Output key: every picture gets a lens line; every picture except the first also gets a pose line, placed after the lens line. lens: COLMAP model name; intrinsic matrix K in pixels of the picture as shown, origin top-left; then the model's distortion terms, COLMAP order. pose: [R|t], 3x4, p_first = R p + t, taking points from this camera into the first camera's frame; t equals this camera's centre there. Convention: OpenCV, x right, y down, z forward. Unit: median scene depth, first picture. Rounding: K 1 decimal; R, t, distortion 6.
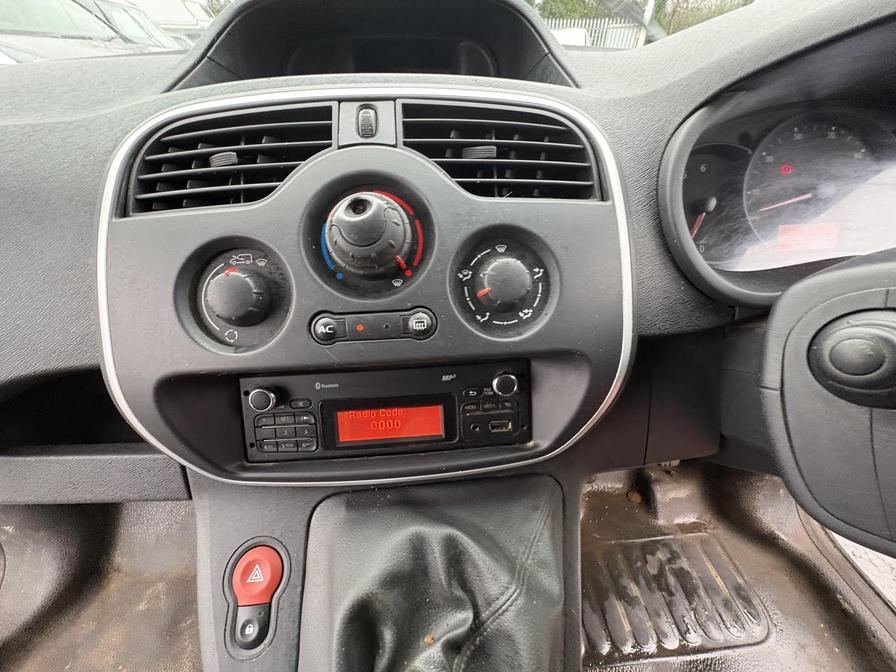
lens RADIAL K [[356.3, 0, 456.0], [0, 356.3, 334.4], [0, 0, 1]] dist [0.002672, -0.000600]
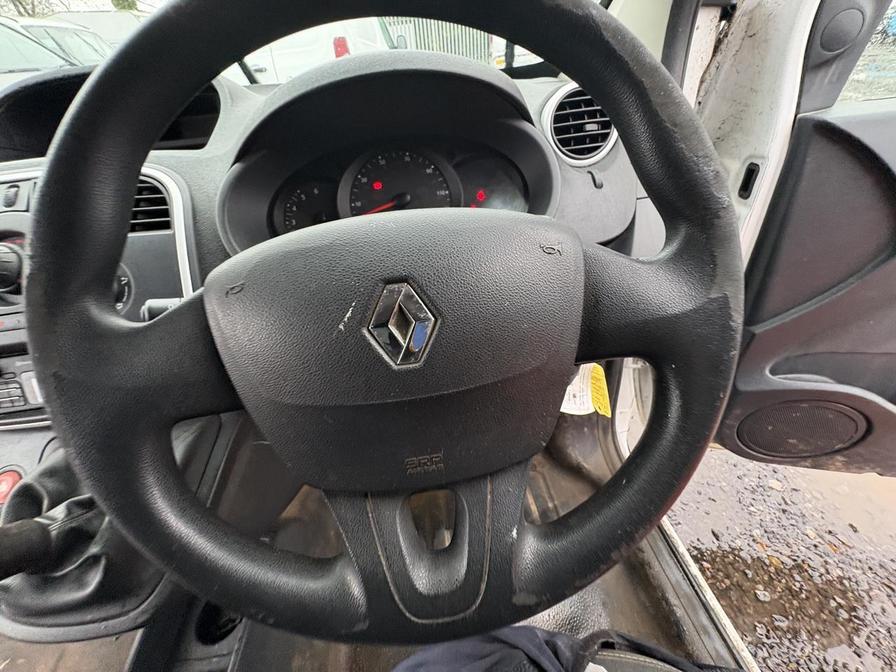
lens RADIAL K [[356.3, 0, 453.7], [0, 356.3, 334.1], [0, 0, 1]] dist [0.002672, -0.000600]
pose [[0.995690, -0.092455, -0.007301, 1.652390], [0.092614, 0.995367, 0.025811, 0.161590], [0.004880, -0.026376, 0.999640, -0.603131]]
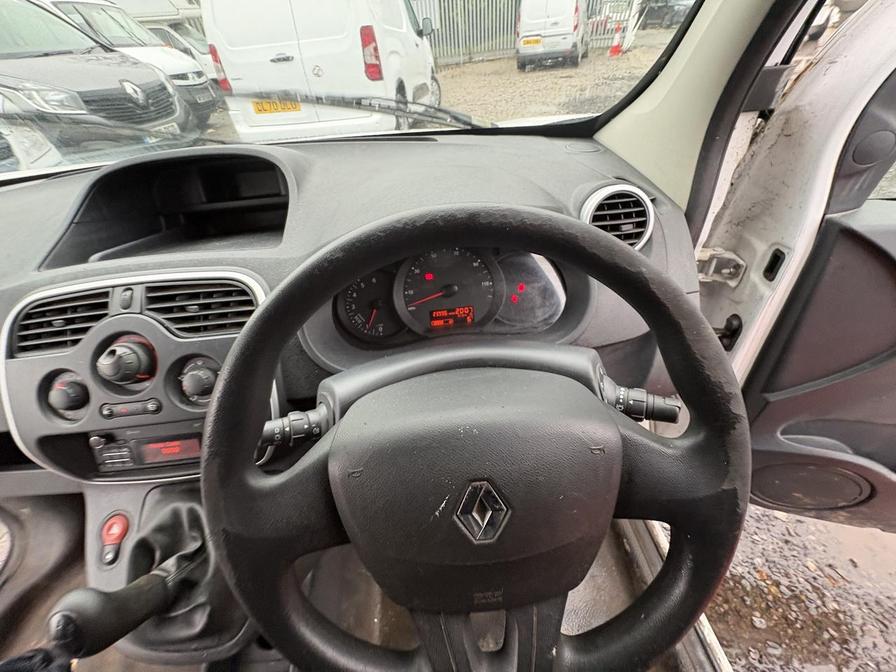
lens RADIAL K [[356.3, 0, 453.0], [0, 356.3, 334.4], [0, 0, 1]] dist [0.002672, -0.000600]
pose [[0.997617, -0.051342, -0.046098, 1.526875], [0.054542, 0.995979, 0.071075, -0.438697], [0.042263, -0.073420, 0.996405, -0.819301]]
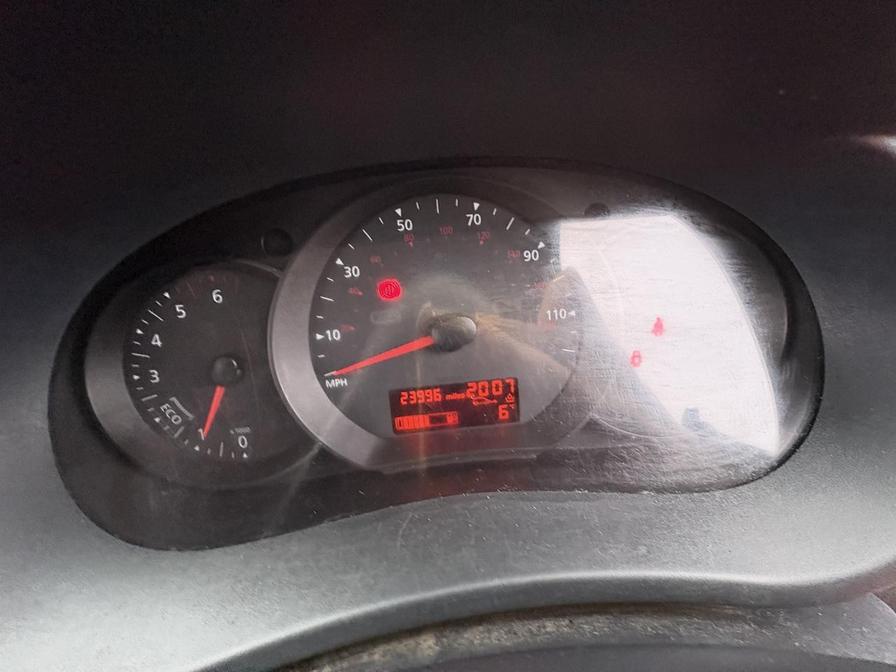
lens RADIAL K [[356.3, 0, 448.2], [0, 356.3, 344.5], [0, 0, 1]] dist [0.002672, -0.000600]
pose [[0.999322, -0.031761, -0.018635, 1.424232], [0.032637, 0.998276, 0.048774, -0.566171], [0.017054, -0.049349, 0.998636, 0.674296]]
